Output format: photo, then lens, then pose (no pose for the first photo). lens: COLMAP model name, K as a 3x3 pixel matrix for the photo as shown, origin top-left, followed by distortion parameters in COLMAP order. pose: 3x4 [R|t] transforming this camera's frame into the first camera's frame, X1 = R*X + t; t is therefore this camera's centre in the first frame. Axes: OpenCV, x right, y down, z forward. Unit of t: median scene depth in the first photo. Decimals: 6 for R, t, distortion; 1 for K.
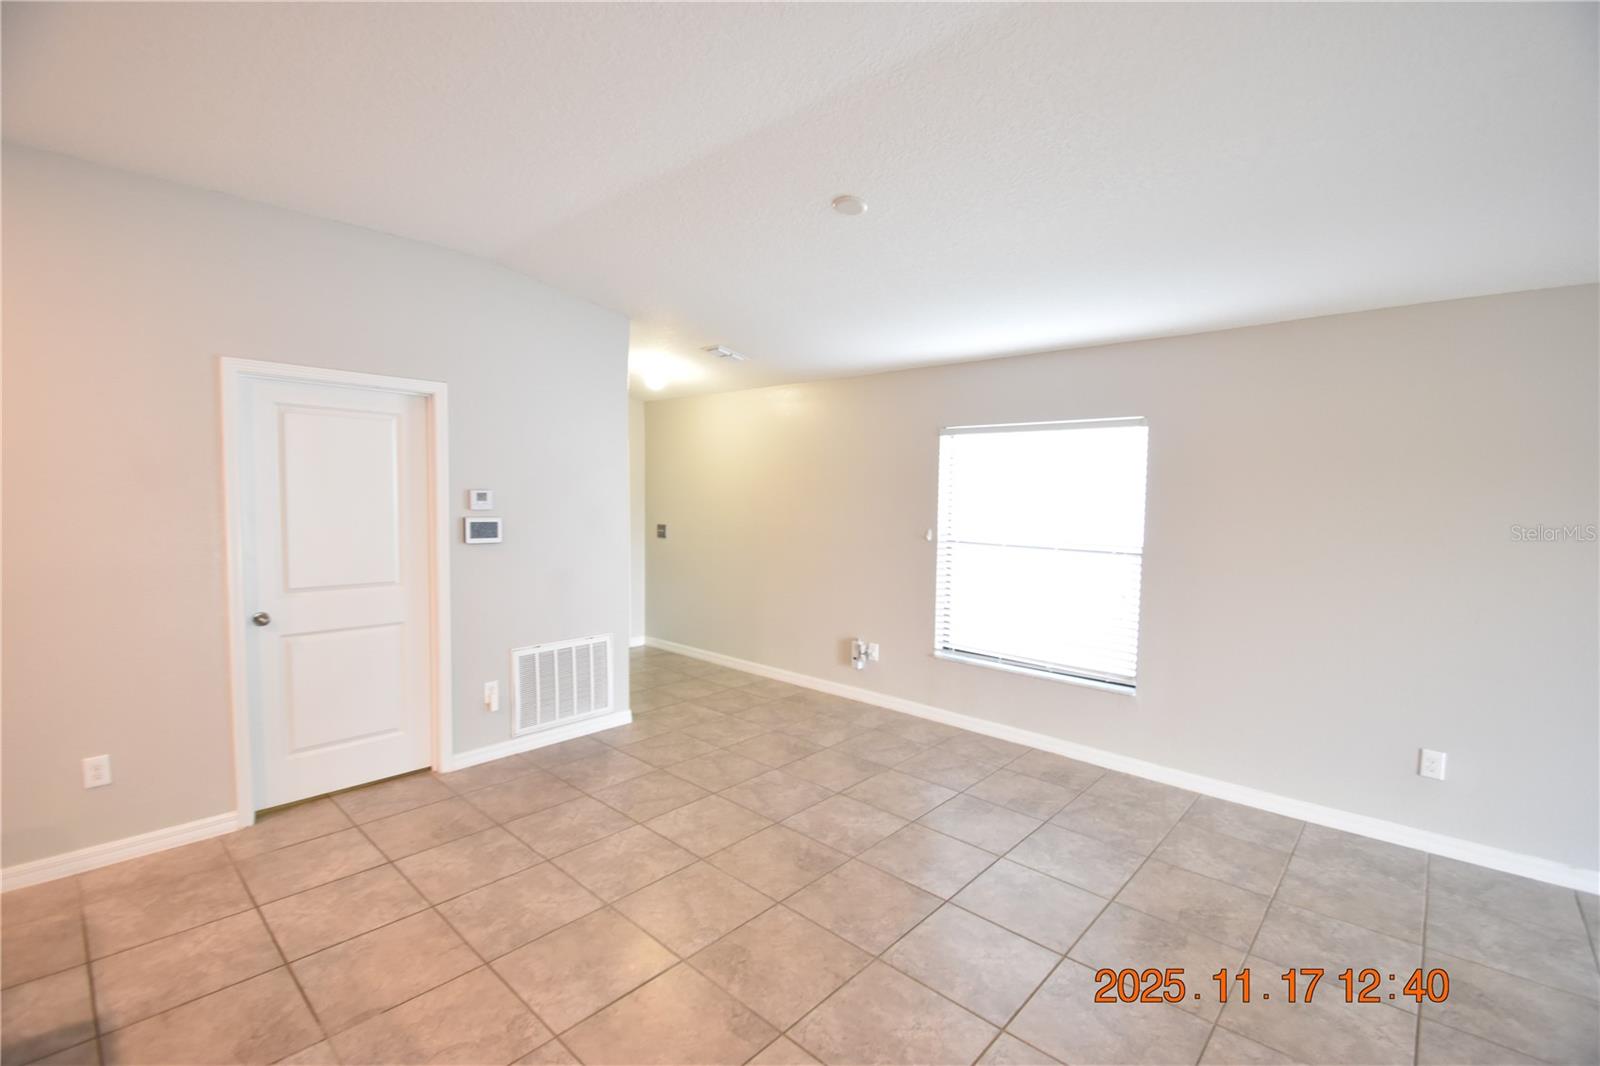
lens RADIAL K [[701.7, 0, 797.8], [0, 701.7, 534.4], [0, 0, 1]] dist [-0.000179, -0.012612]
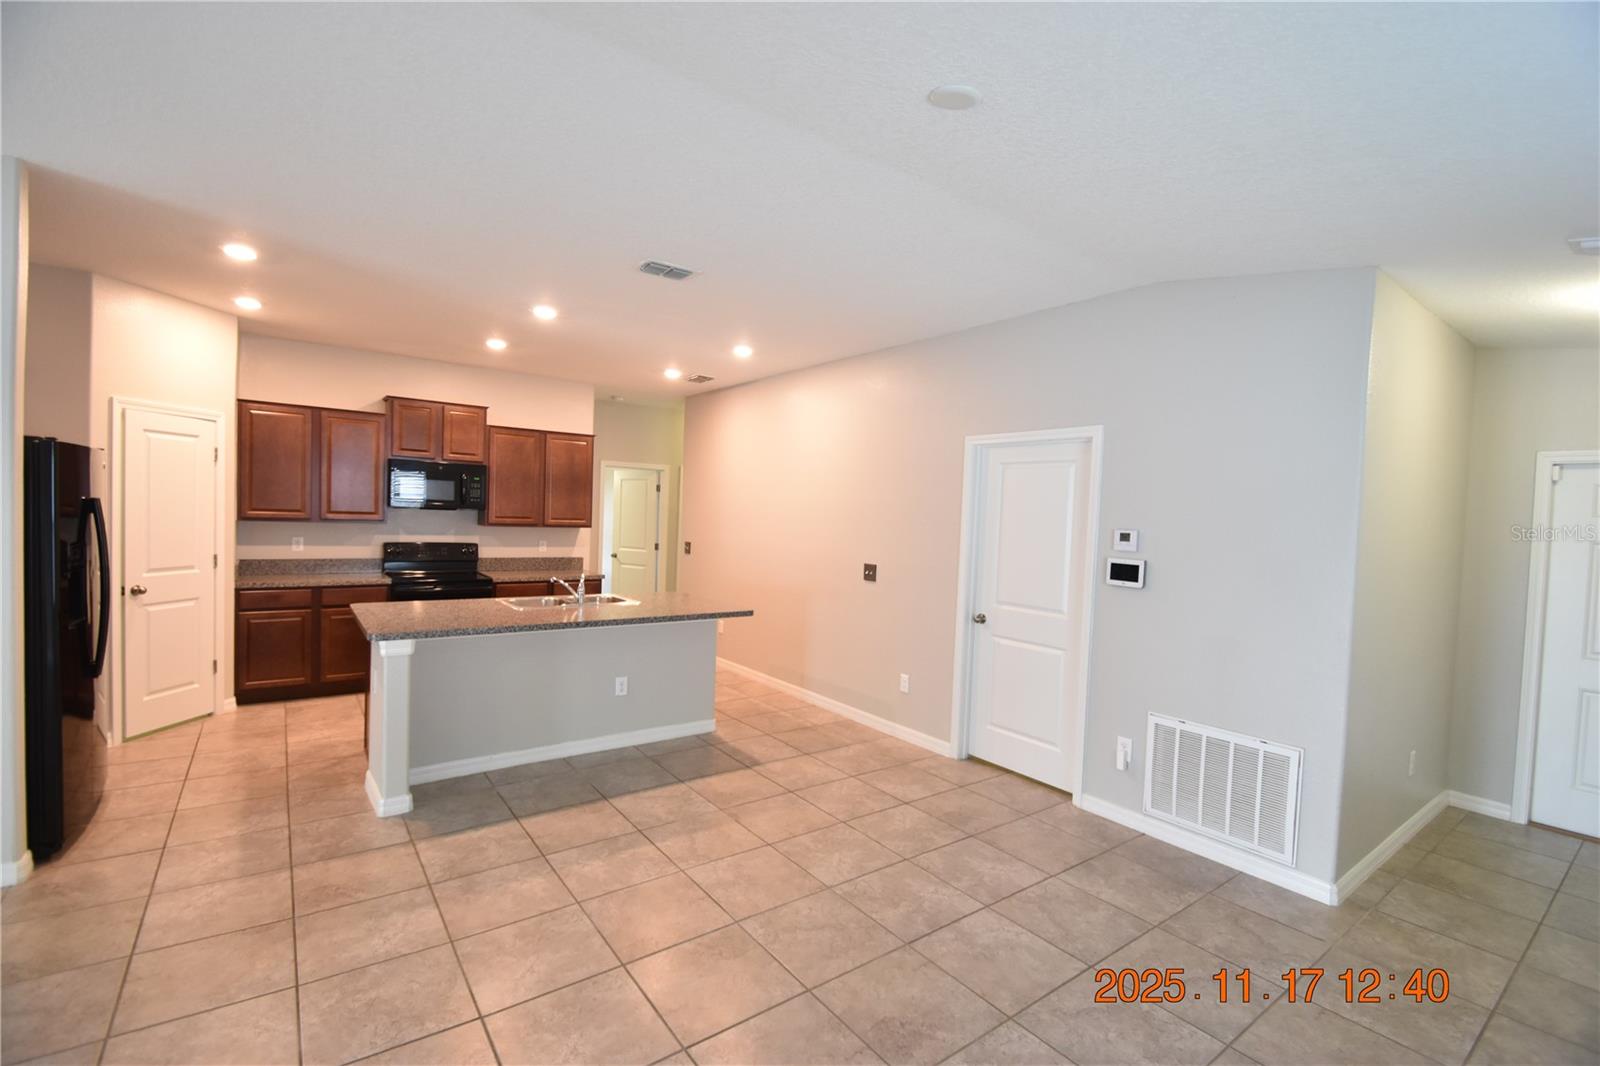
lens RADIAL K [[701.7, 0, 797.8], [0, 701.7, 534.4], [0, 0, 1]] dist [-0.000179, -0.012612]
pose [[-0.200150, 0.008933, -0.979725, 0.600478], [-0.096991, 0.994866, 0.028886, -0.044508], [0.974953, 0.100806, -0.198256, 0.805063]]
